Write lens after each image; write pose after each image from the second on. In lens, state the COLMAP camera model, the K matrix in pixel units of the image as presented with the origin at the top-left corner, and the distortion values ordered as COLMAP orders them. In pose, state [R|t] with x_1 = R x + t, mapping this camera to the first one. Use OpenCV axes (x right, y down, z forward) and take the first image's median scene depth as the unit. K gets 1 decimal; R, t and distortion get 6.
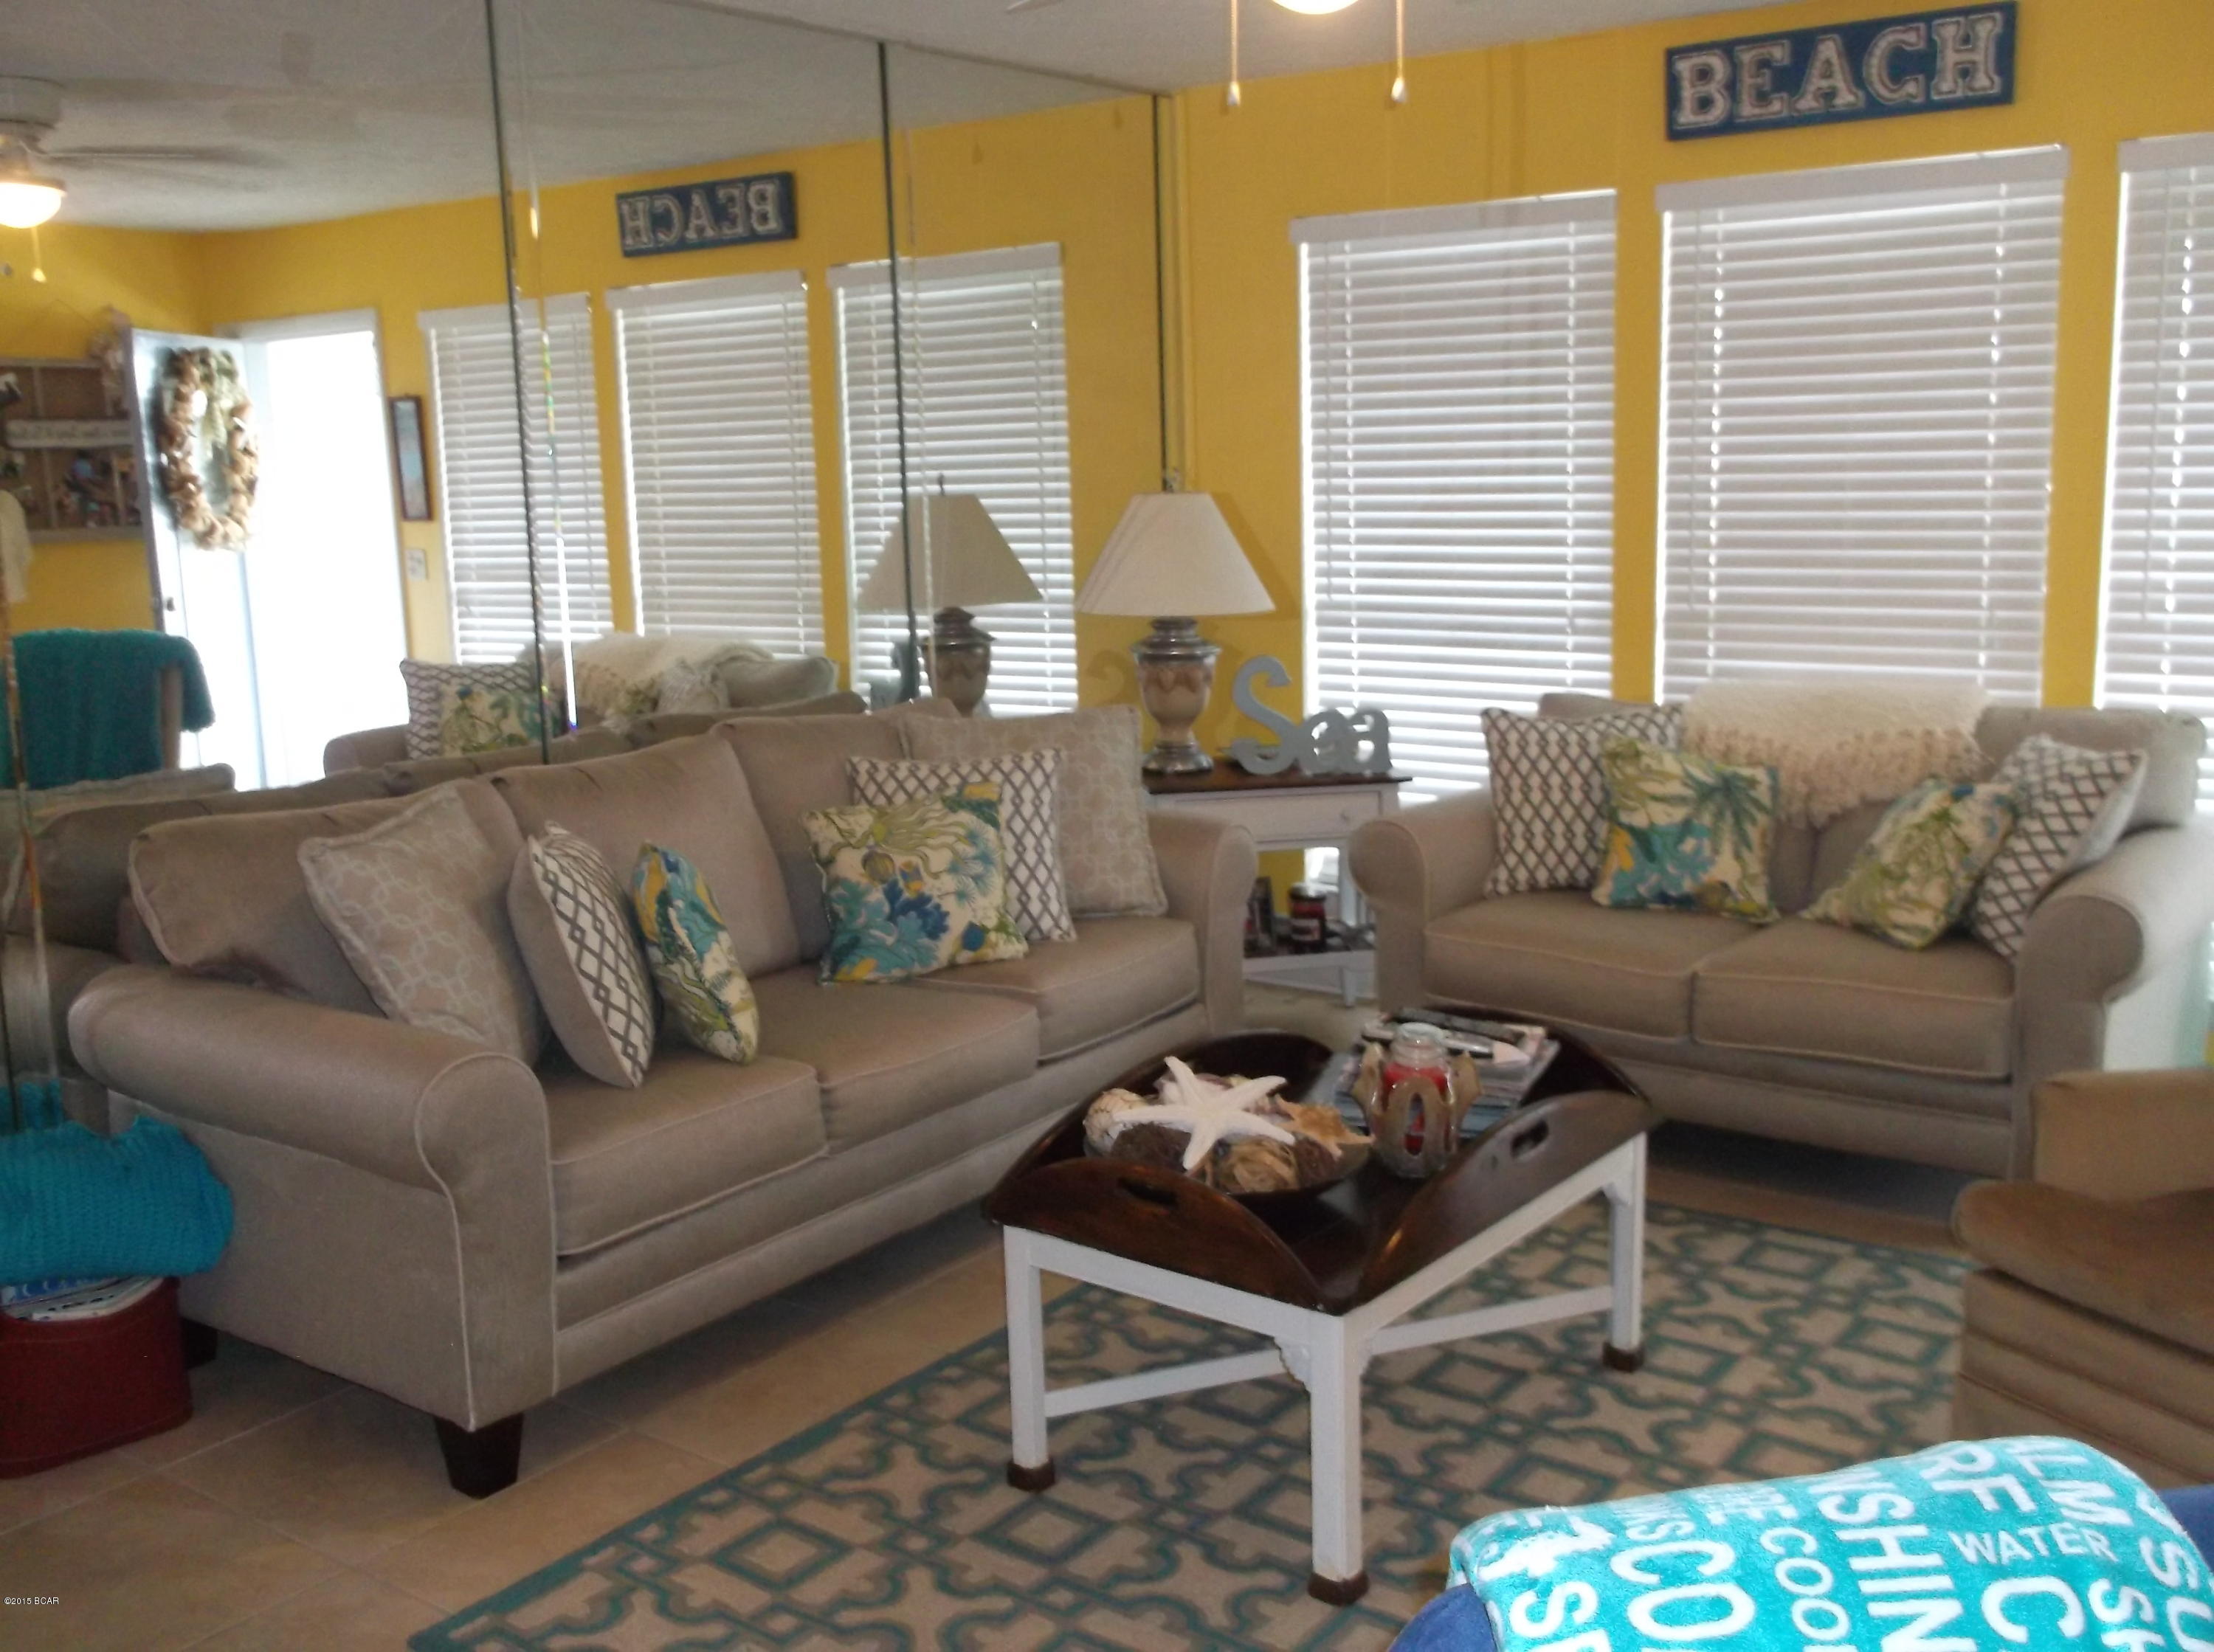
lens RADIAL K [[2199.6, 0, 1107.0], [0, 2199.6, 826.0], [0, 0, 1]] dist [0.021040, 0.000391]
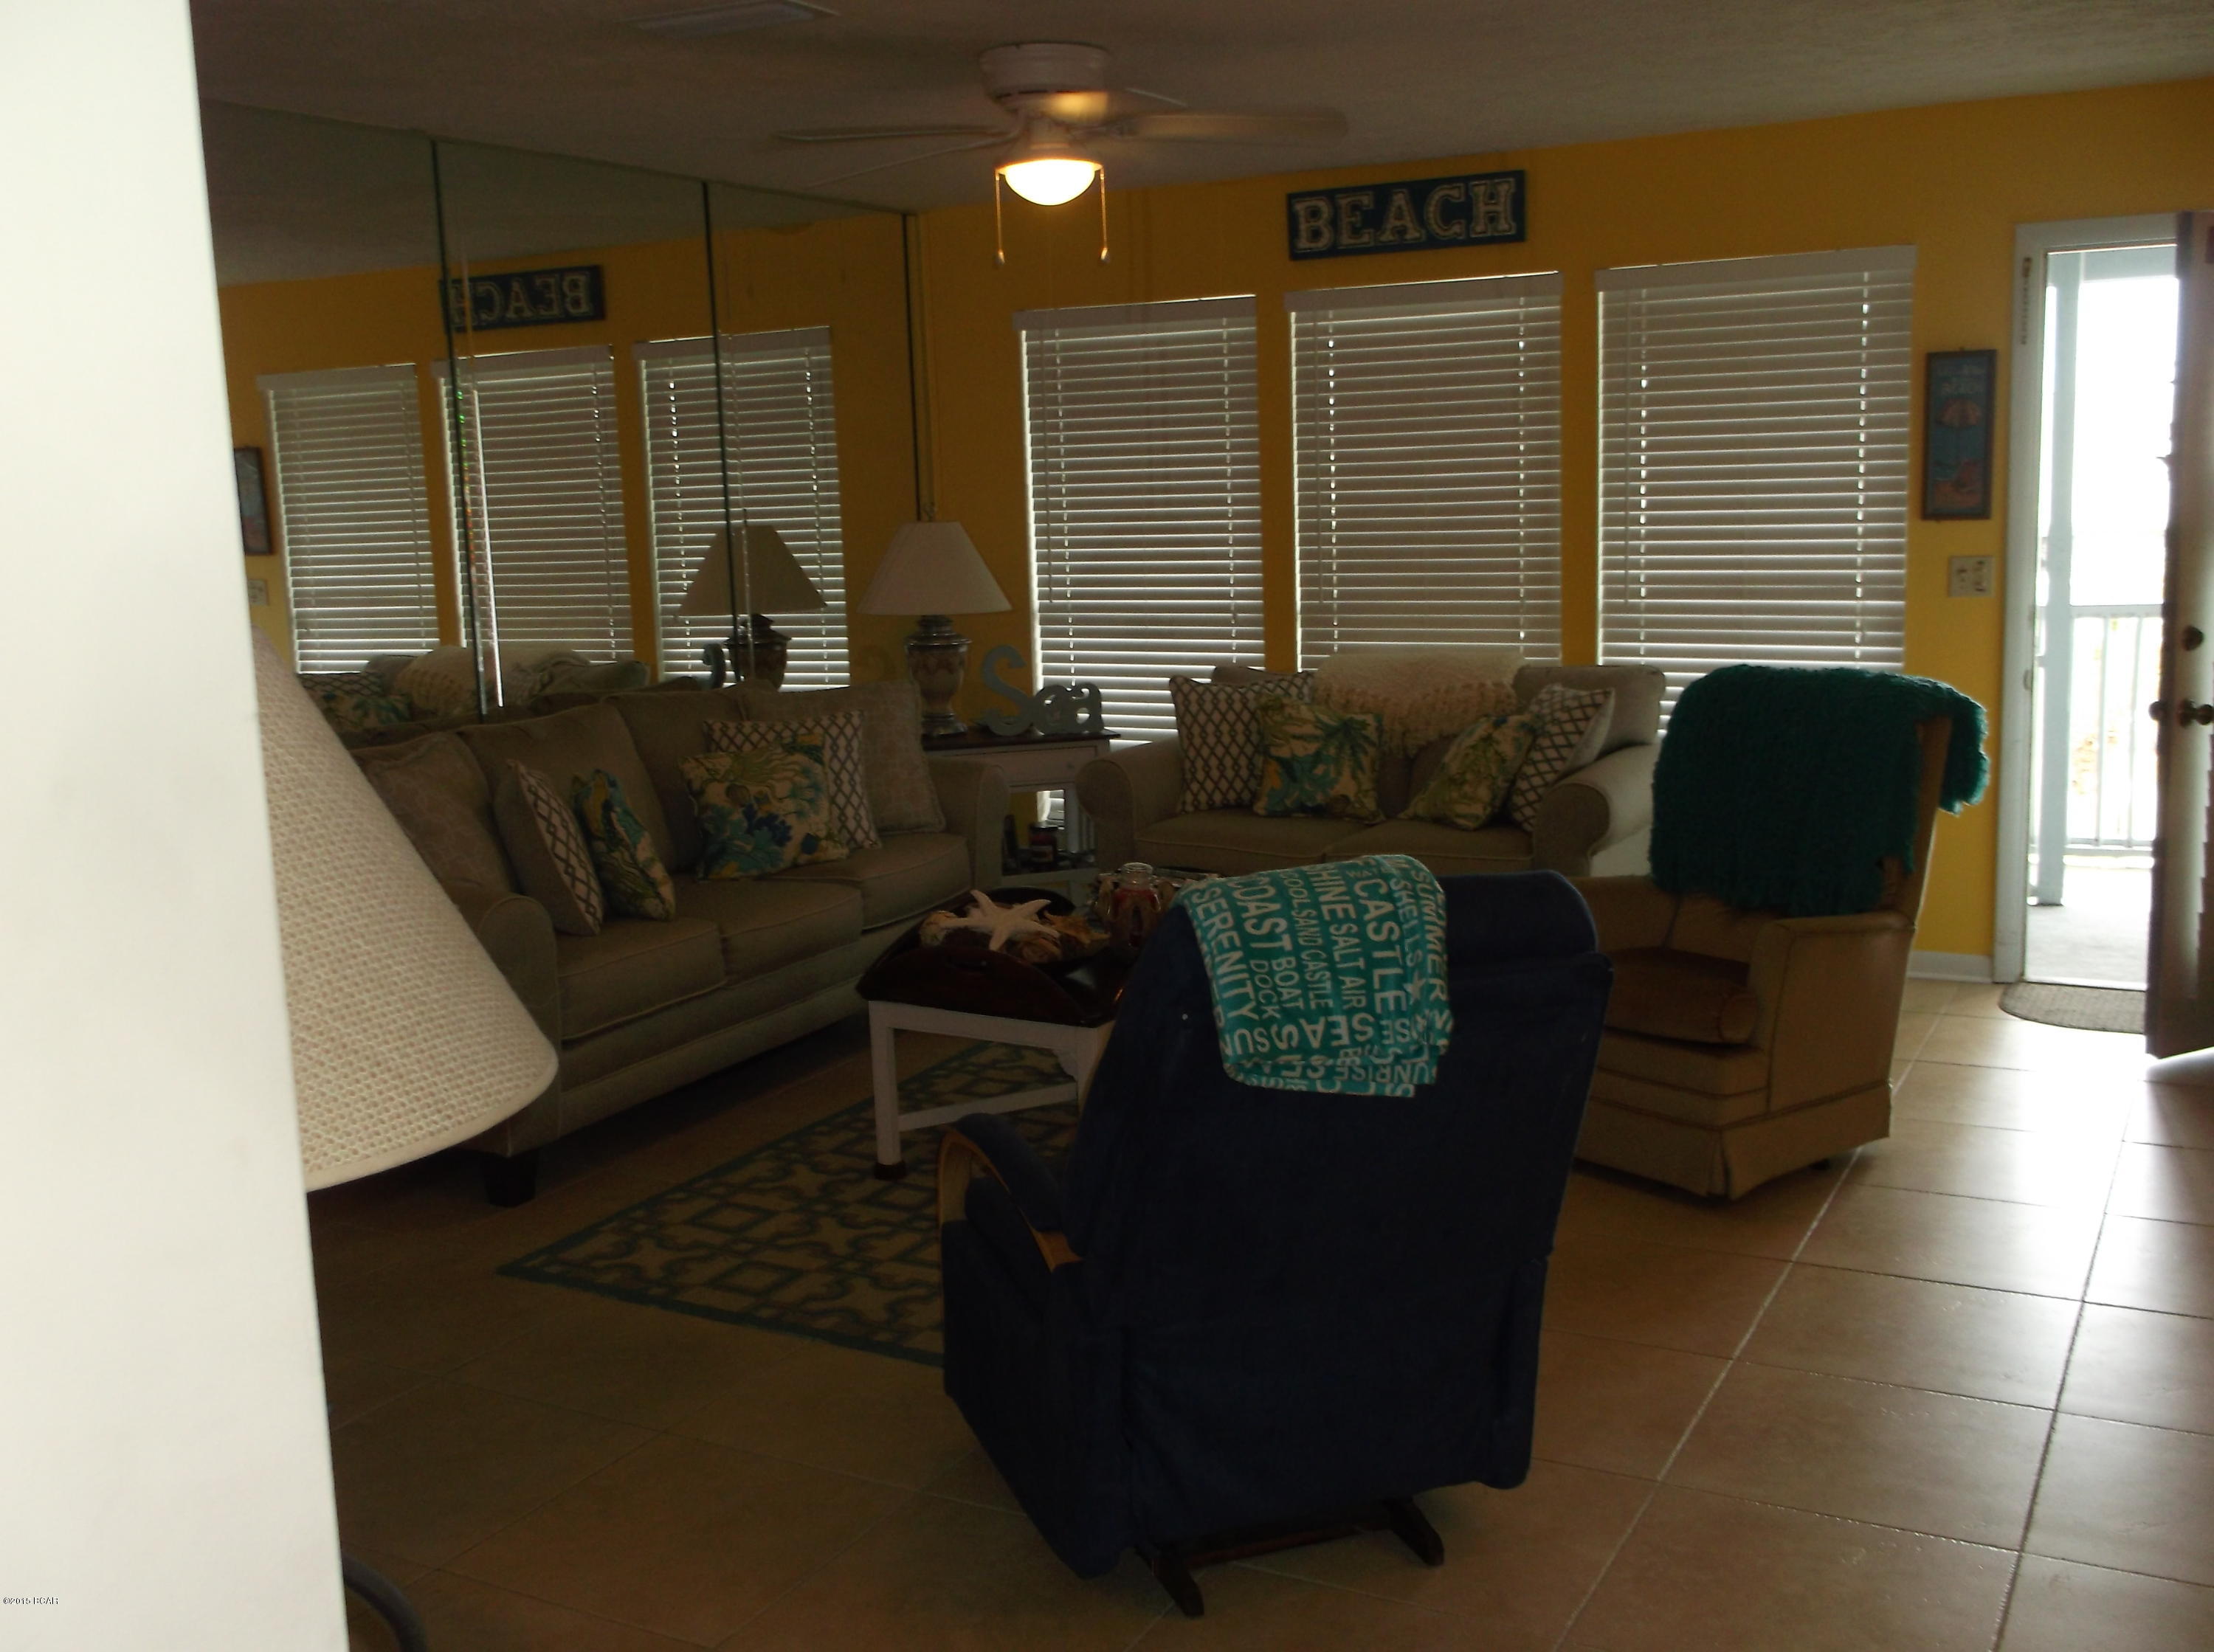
lens RADIAL K [[2153.6, 0, 1107.0], [0, 2153.6, 826.0], [0, 0, 1]] dist [0.004623, 0.026490]
pose [[0.989973, -0.029164, 0.138215, -0.058880], [0.031136, 0.999442, -0.012127, 0.057695], [-0.137784, 0.016309, 0.990328, -0.333402]]
